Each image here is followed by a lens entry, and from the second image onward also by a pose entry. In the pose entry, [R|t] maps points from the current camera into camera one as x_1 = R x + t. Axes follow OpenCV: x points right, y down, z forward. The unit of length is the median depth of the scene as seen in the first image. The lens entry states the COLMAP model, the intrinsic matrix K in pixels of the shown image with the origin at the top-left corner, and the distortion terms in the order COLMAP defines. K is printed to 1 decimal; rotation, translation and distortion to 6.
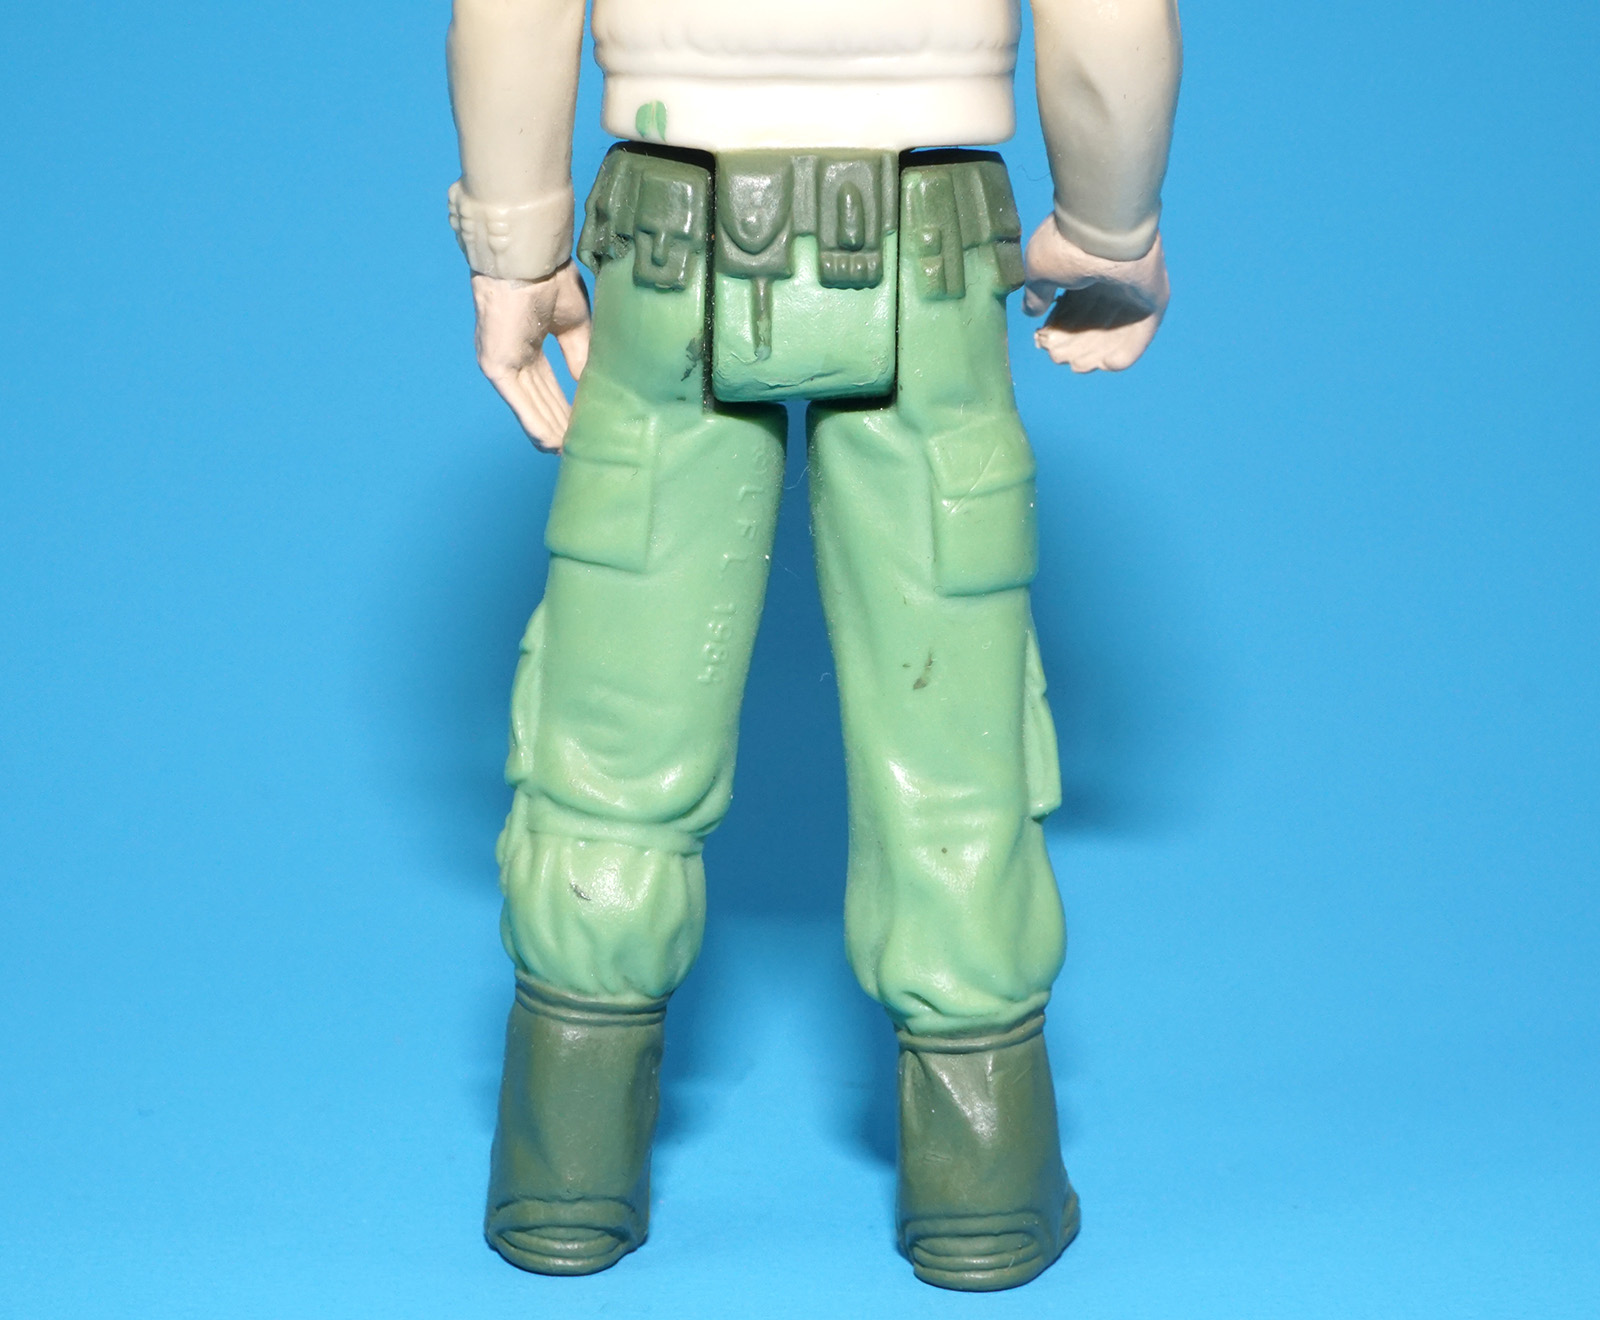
lens RADIAL K [[3957.7, 0, 796.2], [0, 3957.7, 666.1], [0, 0, 1]] dist [0.143724, 0.000000]
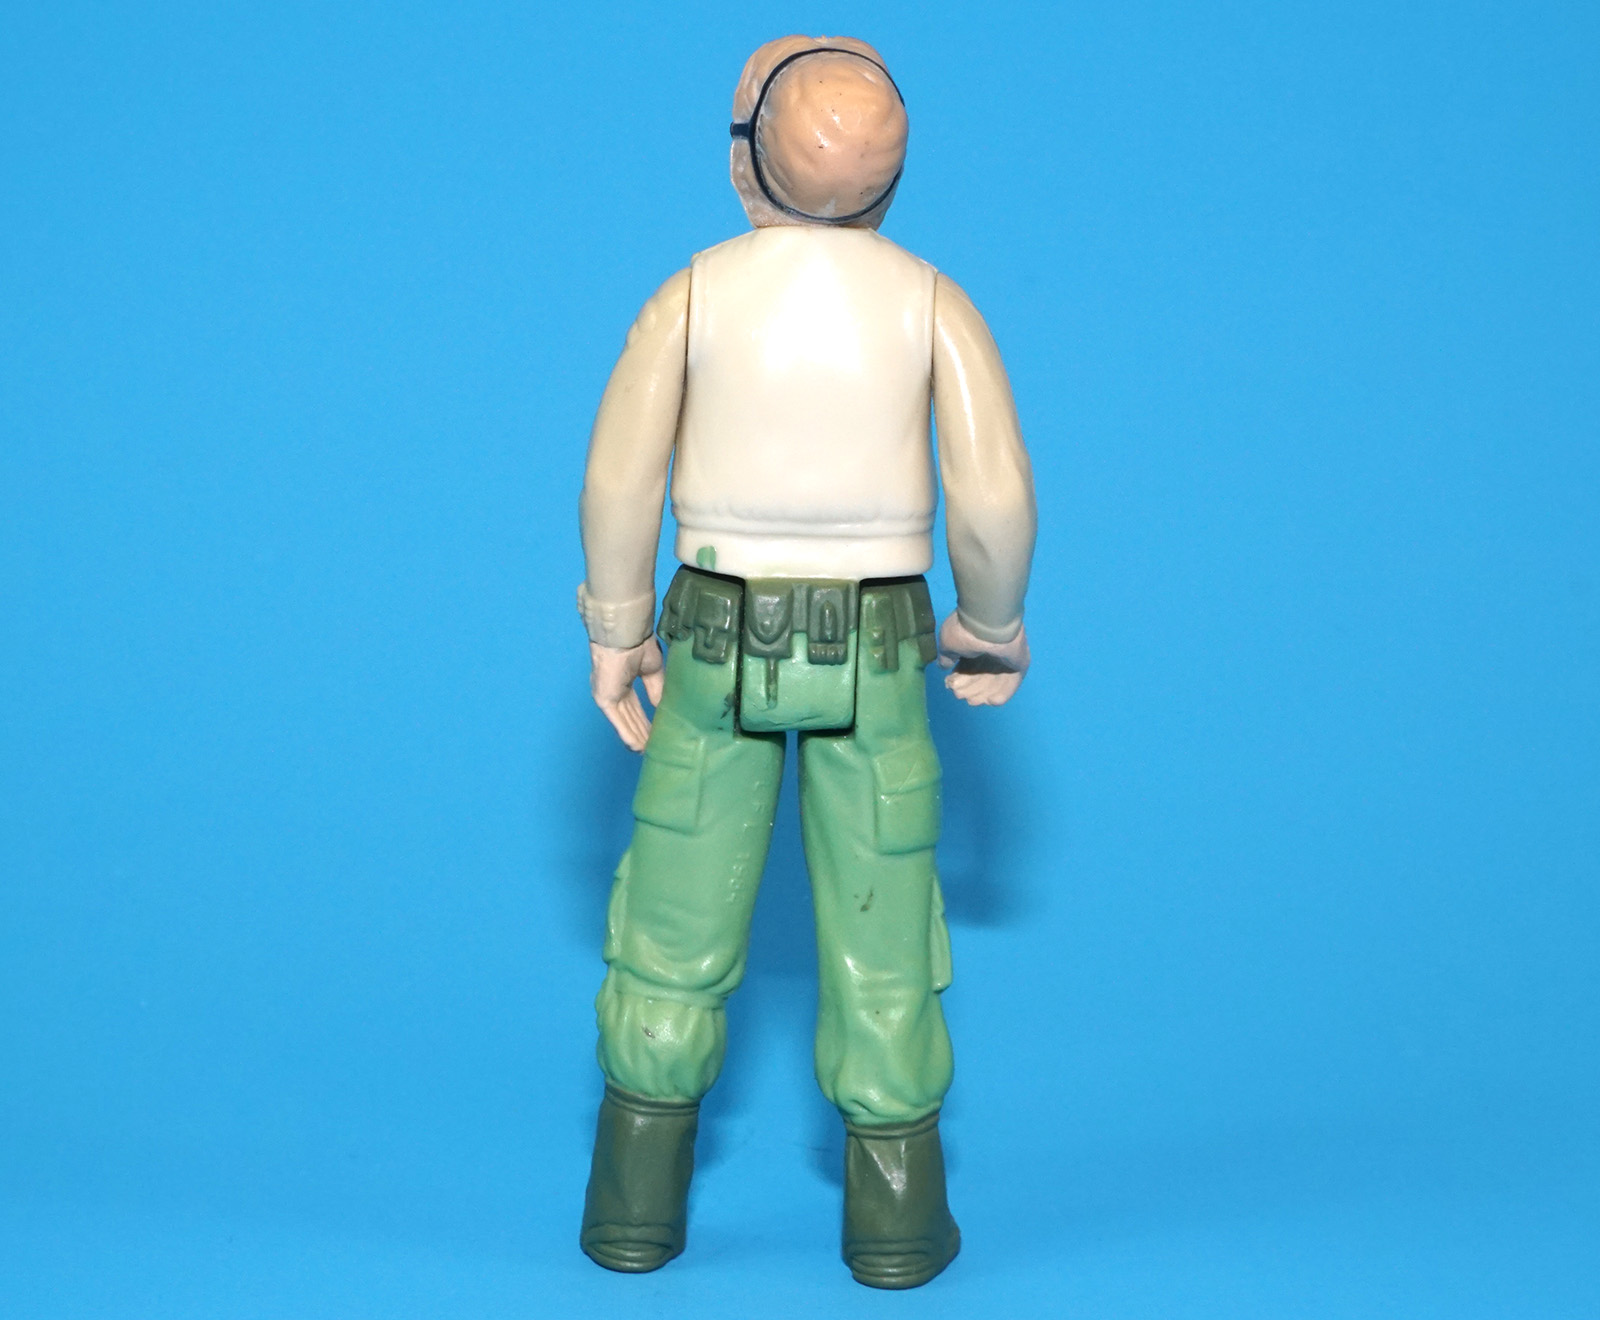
lens RADIAL K [[3957.7, 0, 805.7], [0, 3957.7, 655.2], [0, 0, 1]] dist [0.143724, 0.000000]
pose [[0.999666, 0.025760, 0.002196, 0.001298], [-0.025773, 0.999650, 0.006031, -0.105629], [-0.002040, -0.006085, 0.999979, -0.591959]]
